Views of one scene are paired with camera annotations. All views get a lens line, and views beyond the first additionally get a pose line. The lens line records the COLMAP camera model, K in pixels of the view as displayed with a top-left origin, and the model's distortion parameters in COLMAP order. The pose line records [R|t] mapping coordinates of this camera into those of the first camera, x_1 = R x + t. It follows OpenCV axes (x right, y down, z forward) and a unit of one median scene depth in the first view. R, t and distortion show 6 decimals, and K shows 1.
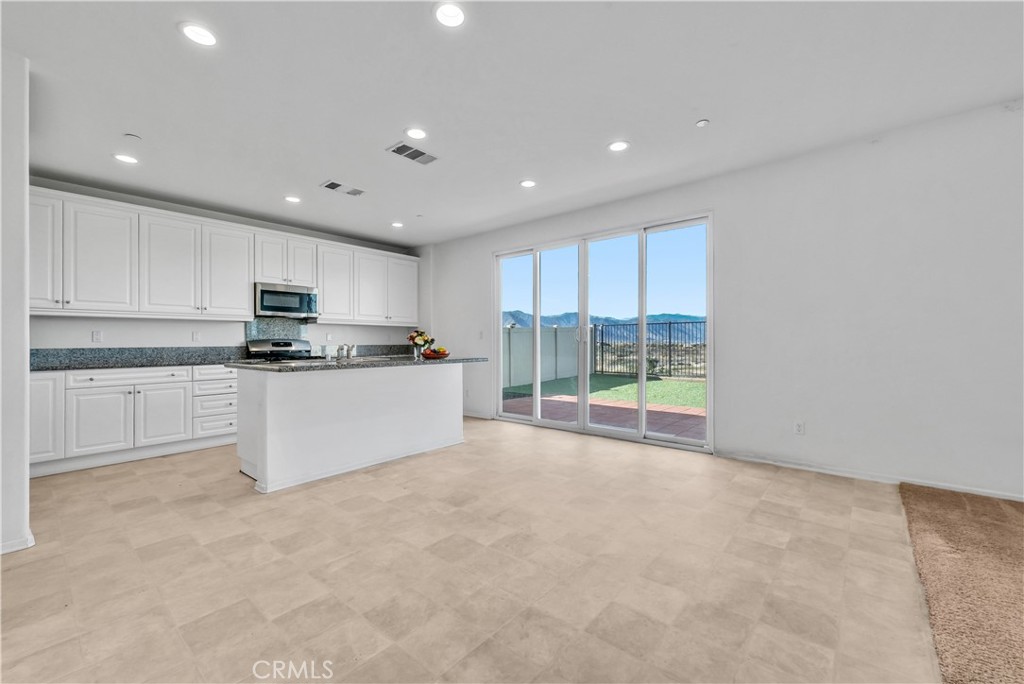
lens RADIAL K [[419.8, 0, 513.6], [0, 419.8, 339.7], [0, 0, 1]] dist [-0.001762, -0.000051]
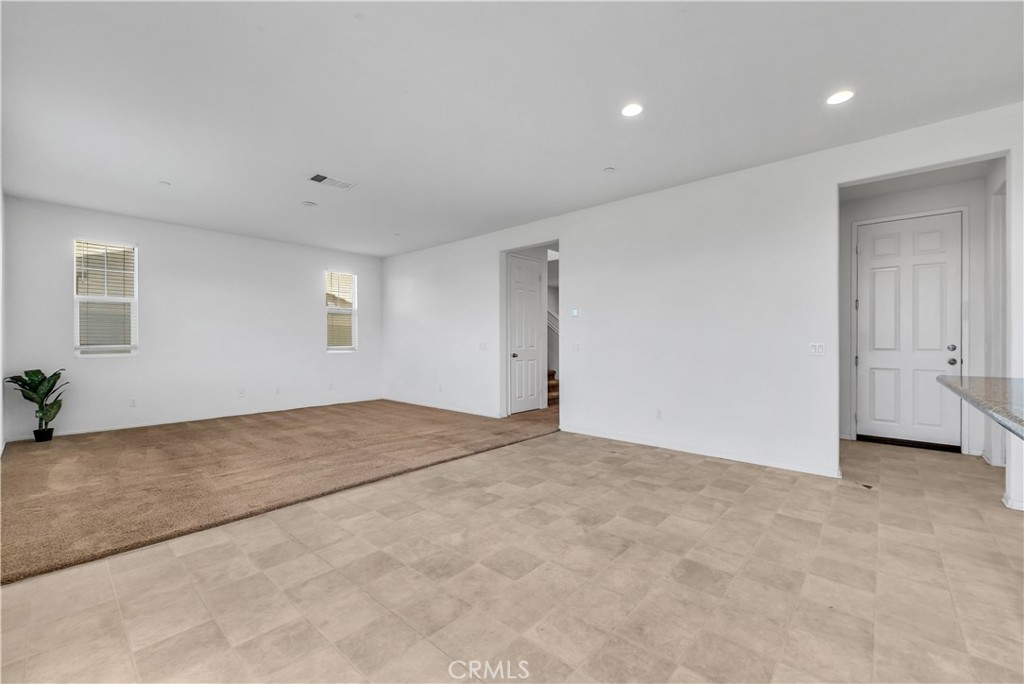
lens RADIAL K [[419.8, 0, 512.8], [0, 419.8, 342.8], [0, 0, 1]] dist [-0.001762, -0.000051]
pose [[-0.999735, 0.008997, 0.021212, 0.114630], [0.008917, 0.999953, -0.003849, 0.005219], [-0.021245, -0.003658, -0.999768, 1.253113]]
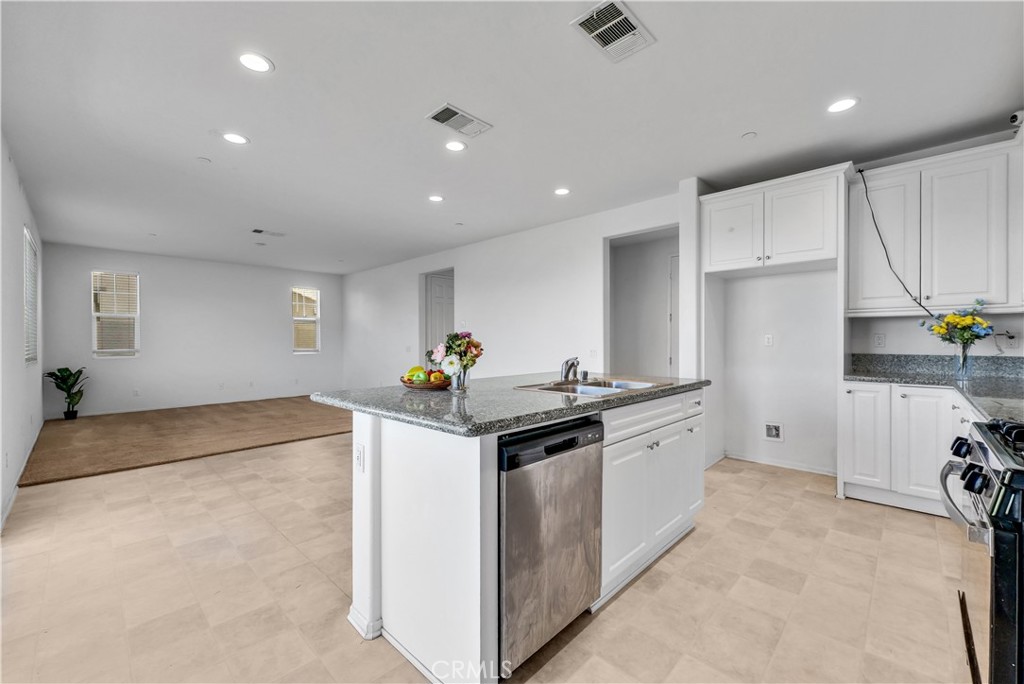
lens RADIAL K [[419.8, 0, 512.0], [0, 419.8, 341.7], [0, 0, 1]] dist [-0.001762, -0.000051]
pose [[-0.998220, 0.010795, 0.058646, -0.346254], [0.010644, 0.999939, -0.002897, -0.013656], [-0.058673, -0.002267, -0.998275, 1.625359]]
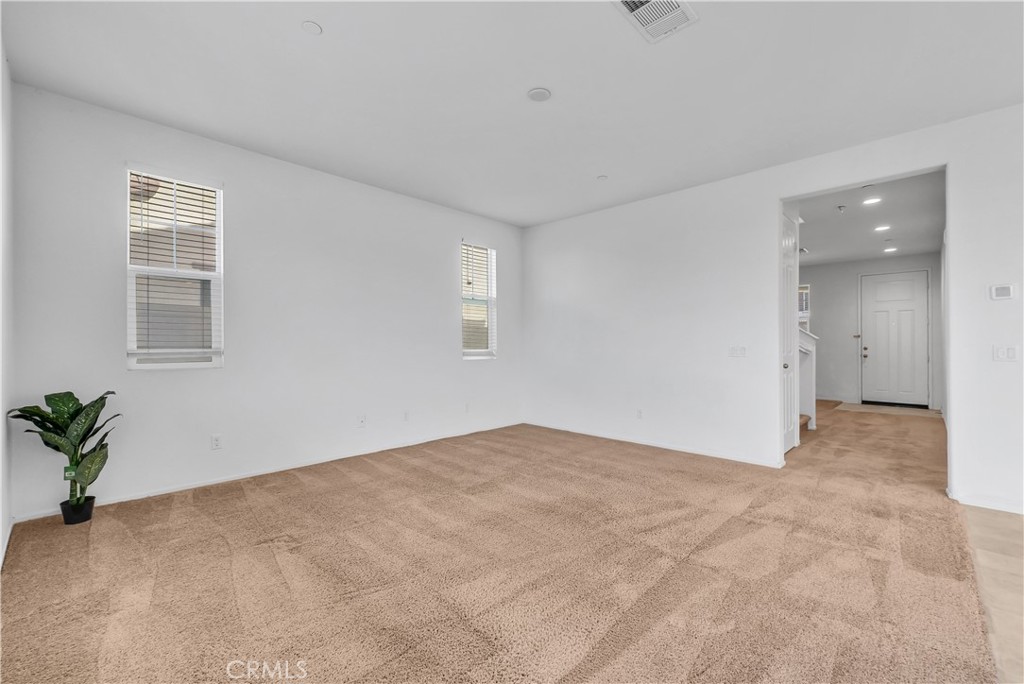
lens RADIAL K [[419.8, 0, 507.7], [0, 419.8, 346.4], [0, 0, 1]] dist [-0.001762, -0.000051]
pose [[-0.998025, 0.006179, 0.062520, 0.752366], [0.006167, 0.999981, -0.000385, -0.003966], [-0.062521, 0.000001, -0.998044, 0.710869]]
